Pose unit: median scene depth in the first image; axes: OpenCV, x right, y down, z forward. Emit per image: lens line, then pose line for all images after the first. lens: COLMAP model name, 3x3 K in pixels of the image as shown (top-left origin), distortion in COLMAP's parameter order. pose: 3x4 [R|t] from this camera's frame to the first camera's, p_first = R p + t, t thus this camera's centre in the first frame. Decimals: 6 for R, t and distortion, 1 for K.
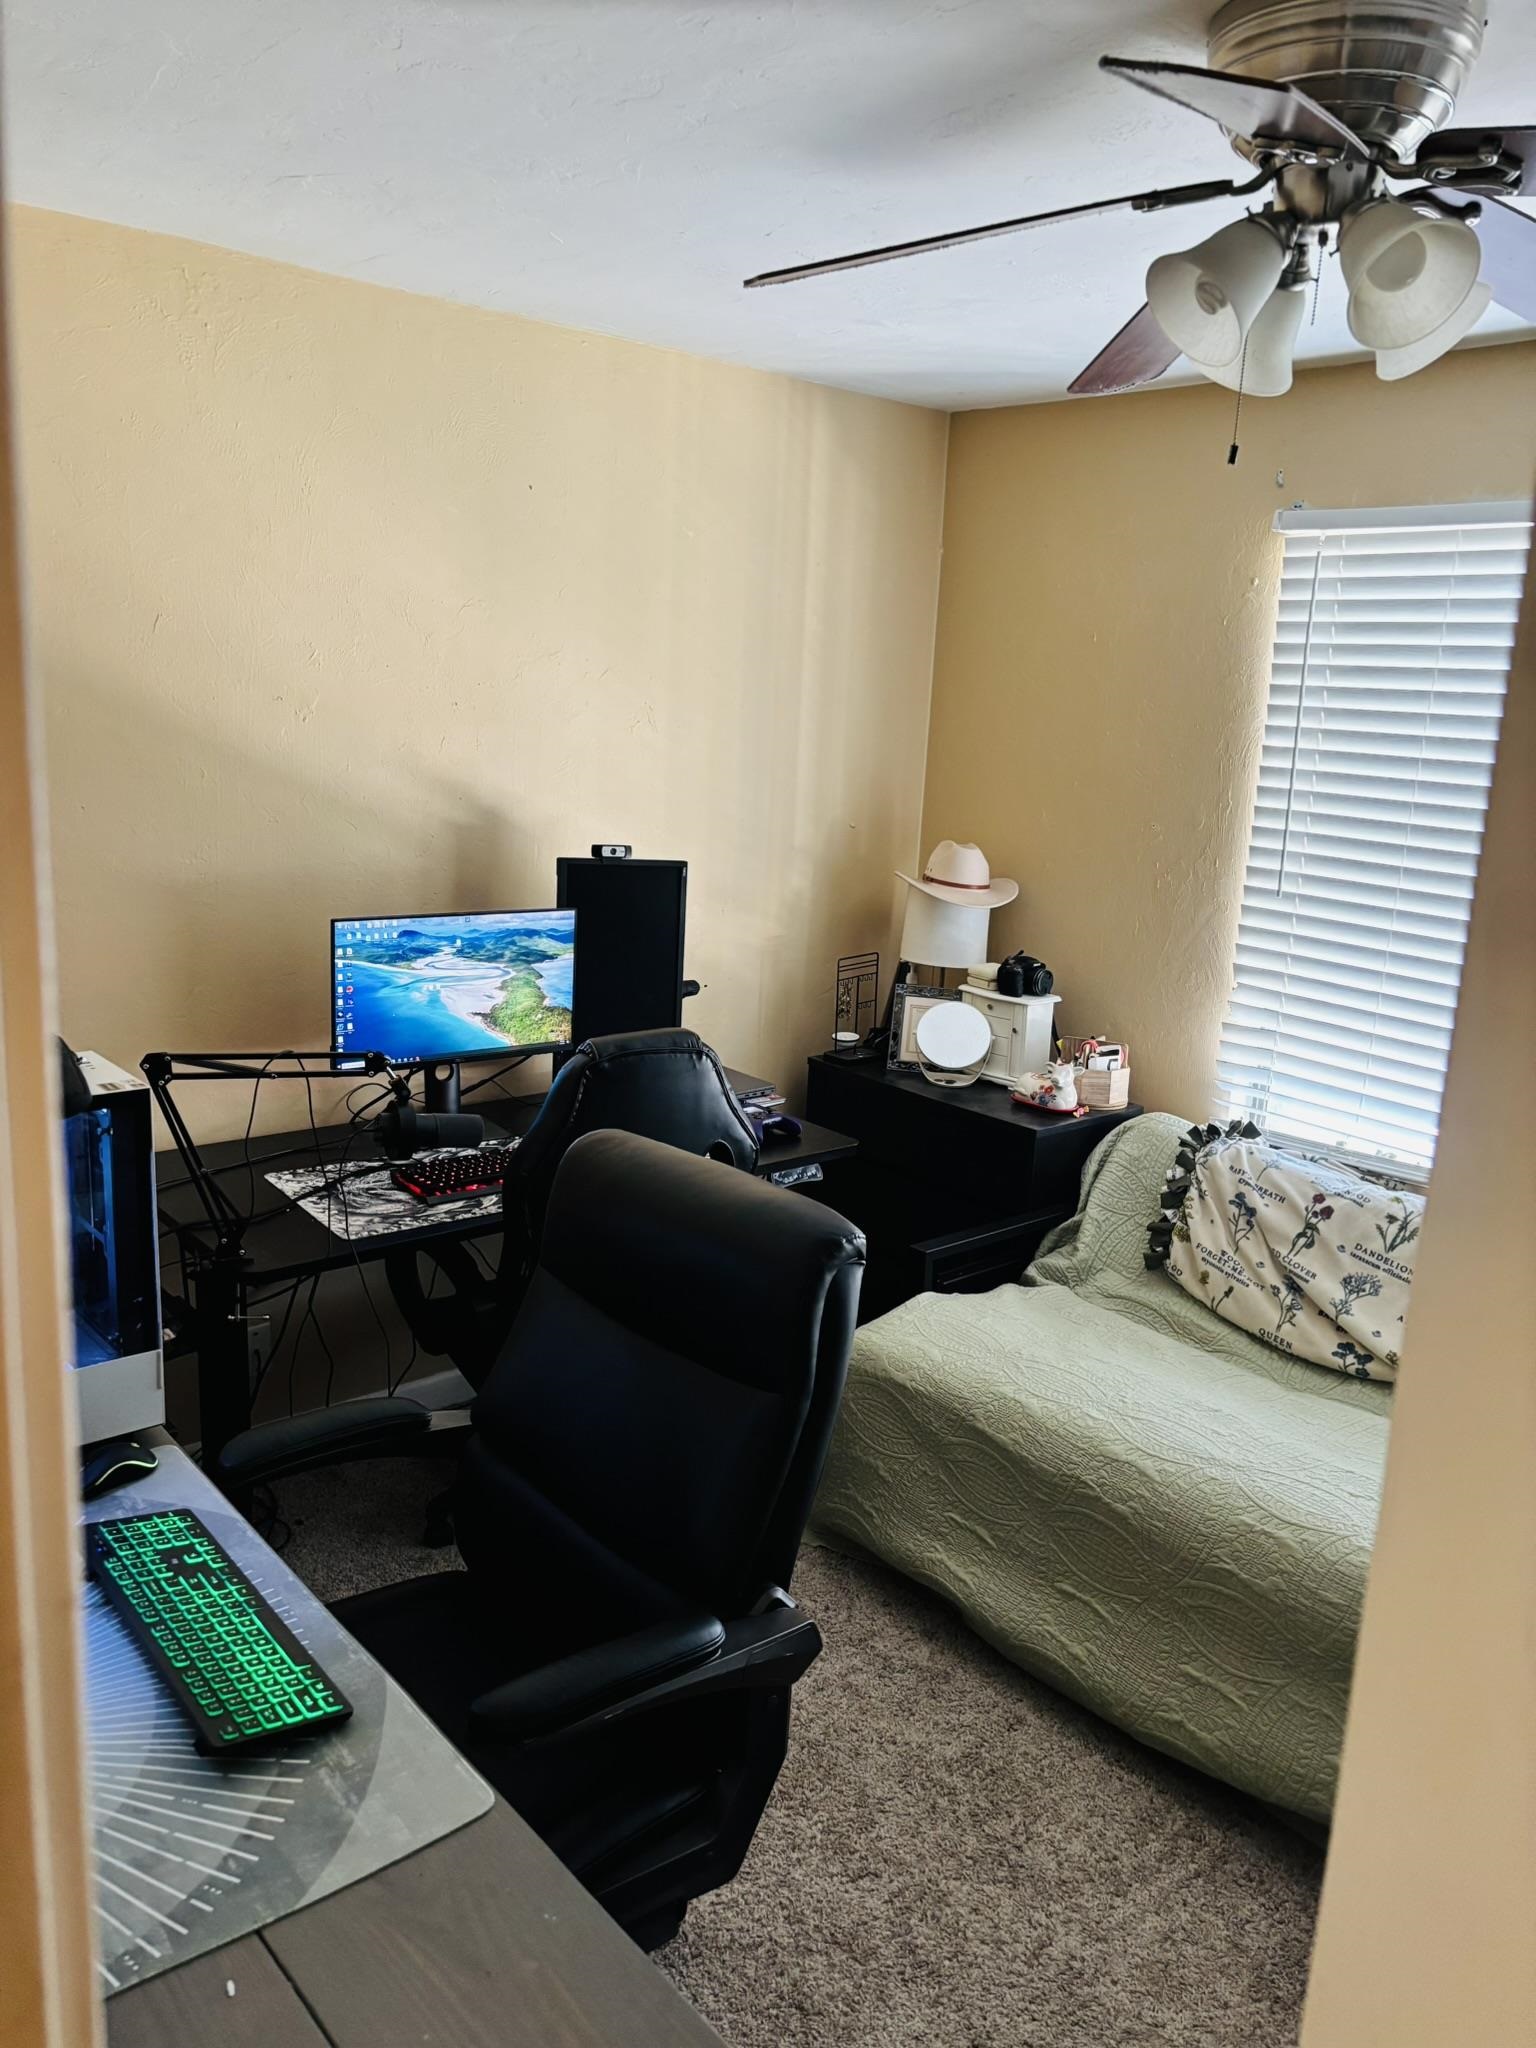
lens RADIAL K [[1539.8, 0, 767.7], [0, 1539.8, 1023.3], [0, 0, 1]] dist [0.035822, -0.041622]
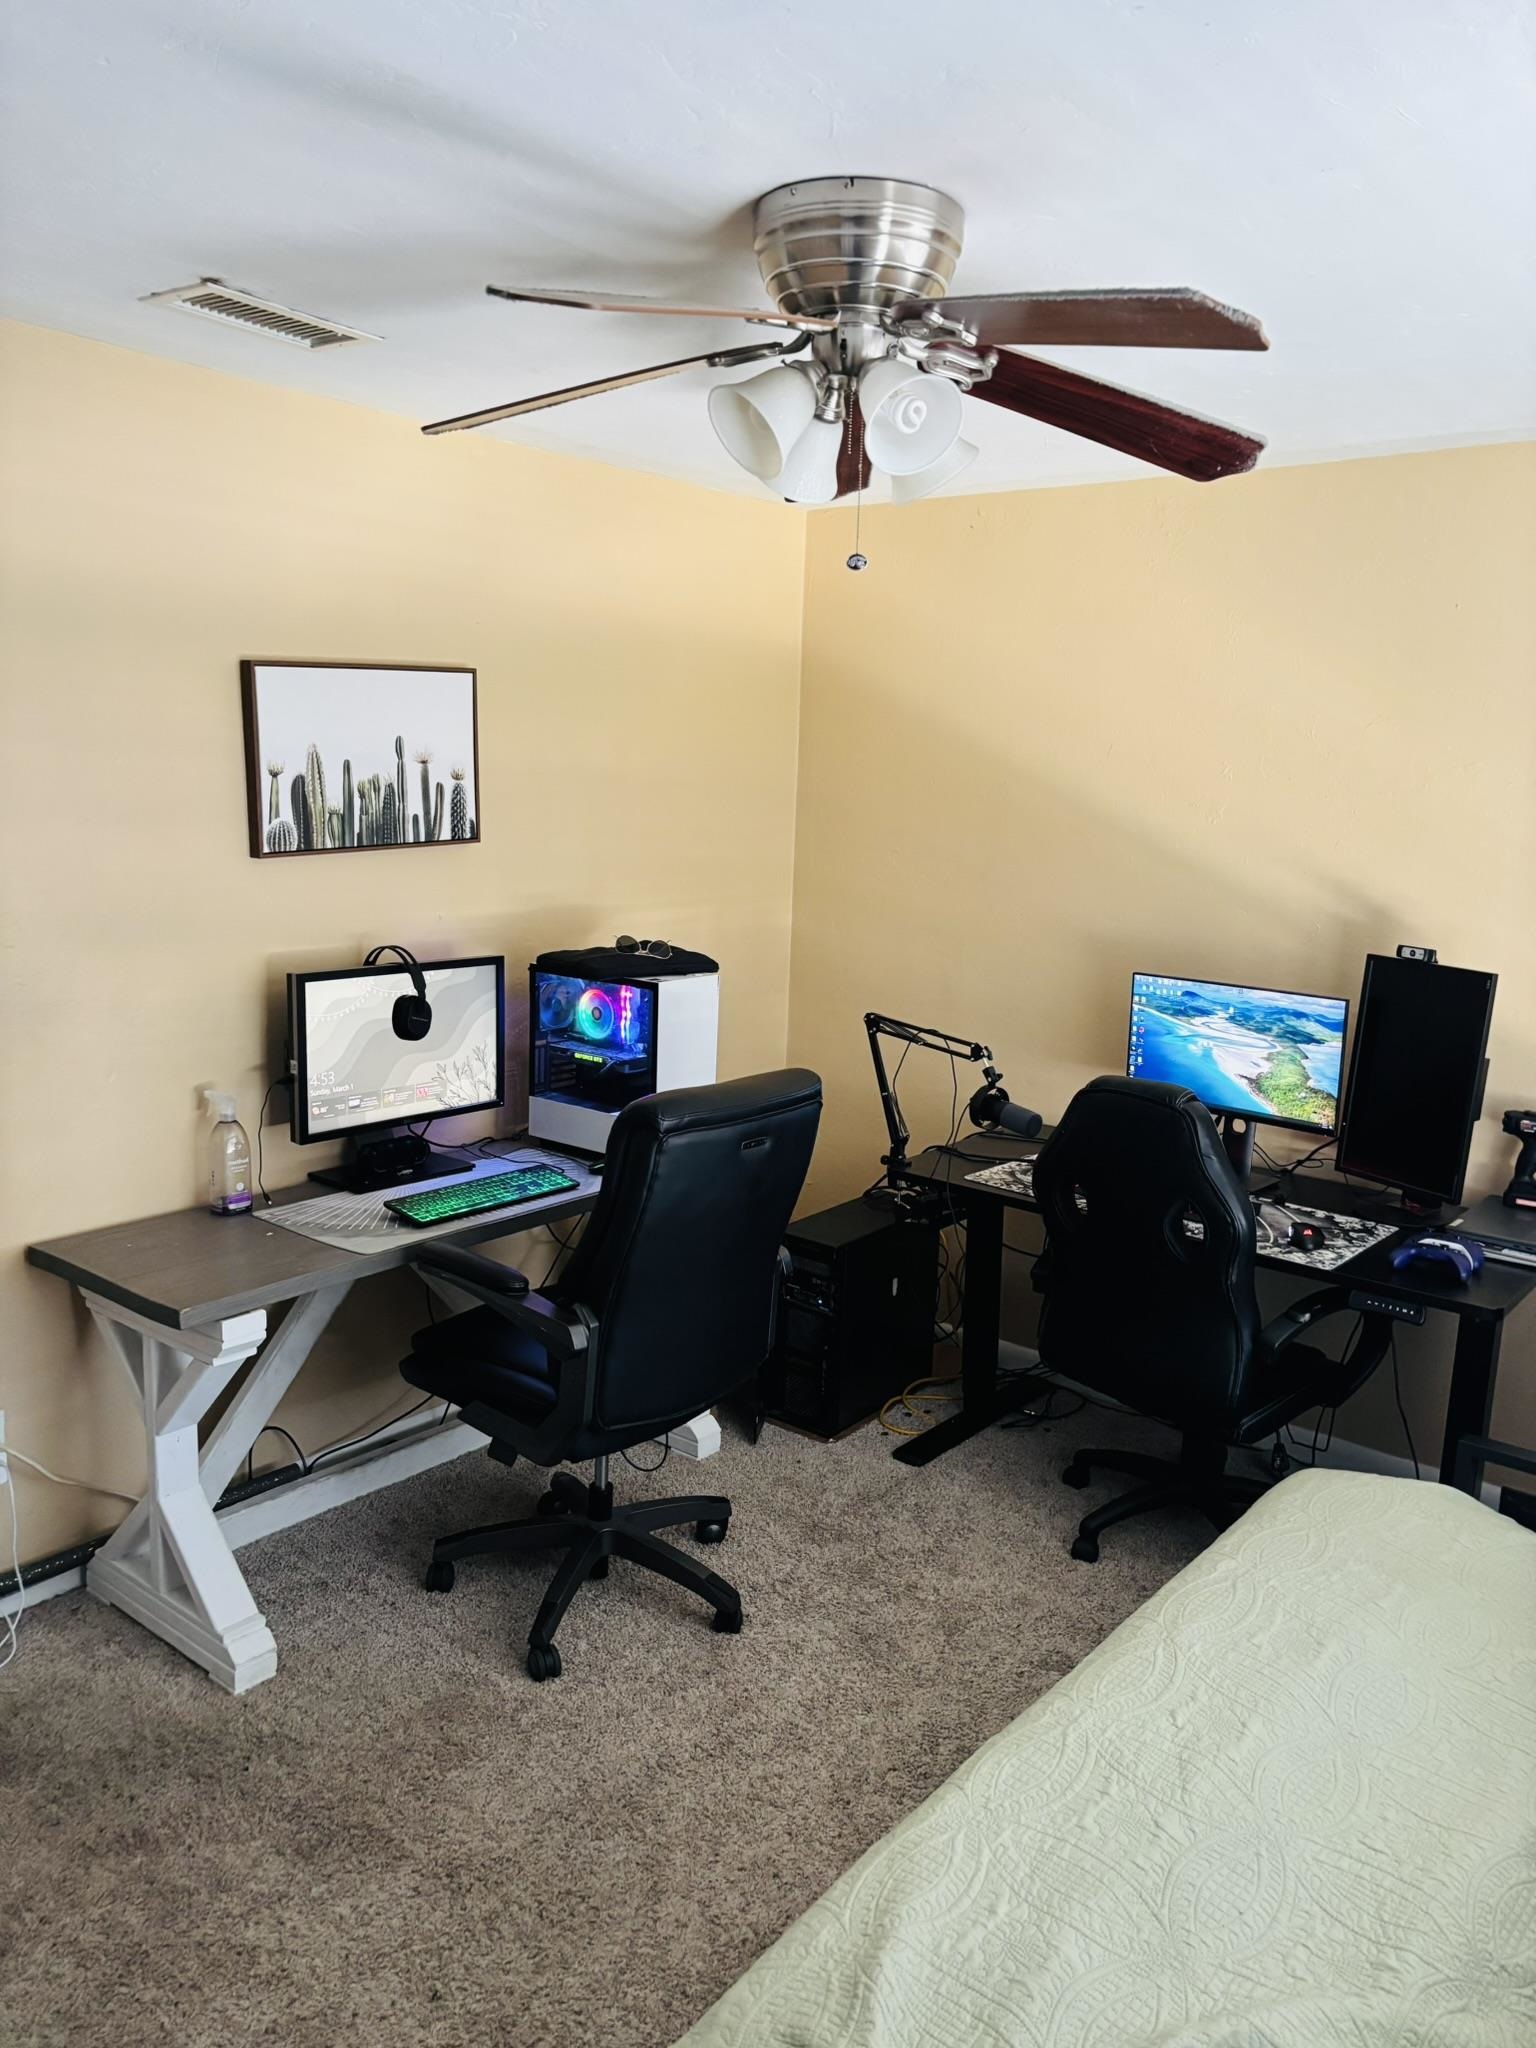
lens RADIAL K [[1539.8, 0, 765.6], [0, 1539.8, 1027.4], [0, 0, 1]] dist [0.035822, -0.041622]
pose [[0.174203, 0.121509, -0.977184, 0.870607], [-0.231508, 0.969596, 0.079295, -0.050790], [0.957109, 0.212413, 0.197036, 0.442336]]
